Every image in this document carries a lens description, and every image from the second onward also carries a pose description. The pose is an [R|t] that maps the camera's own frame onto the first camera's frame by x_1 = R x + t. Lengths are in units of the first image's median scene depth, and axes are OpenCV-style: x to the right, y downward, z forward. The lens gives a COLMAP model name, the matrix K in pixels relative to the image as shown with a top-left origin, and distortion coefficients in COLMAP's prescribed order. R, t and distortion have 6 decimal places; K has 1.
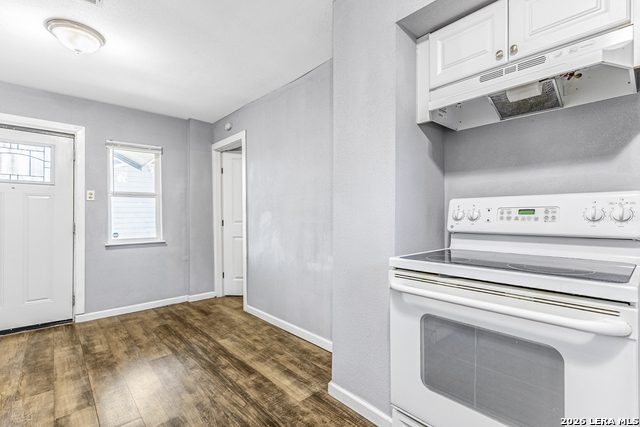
lens RADIAL K [[300.8, 0, 327.3], [0, 300.8, 215.4], [0, 0, 1]] dist [0.001604, 0.000547]
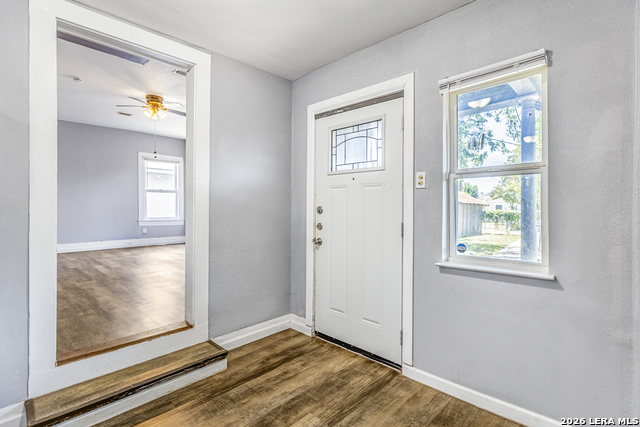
lens RADIAL K [[306.4, 0, 321.9], [0, 306.4, 209.7], [0, 0, 1]] dist [0.004387, 0.000315]
pose [[0.074774, 0.007232, -0.997174, -0.194683], [0.002401, 0.999969, 0.007432, -0.011756], [0.997198, -0.002950, 0.074754, 0.846710]]
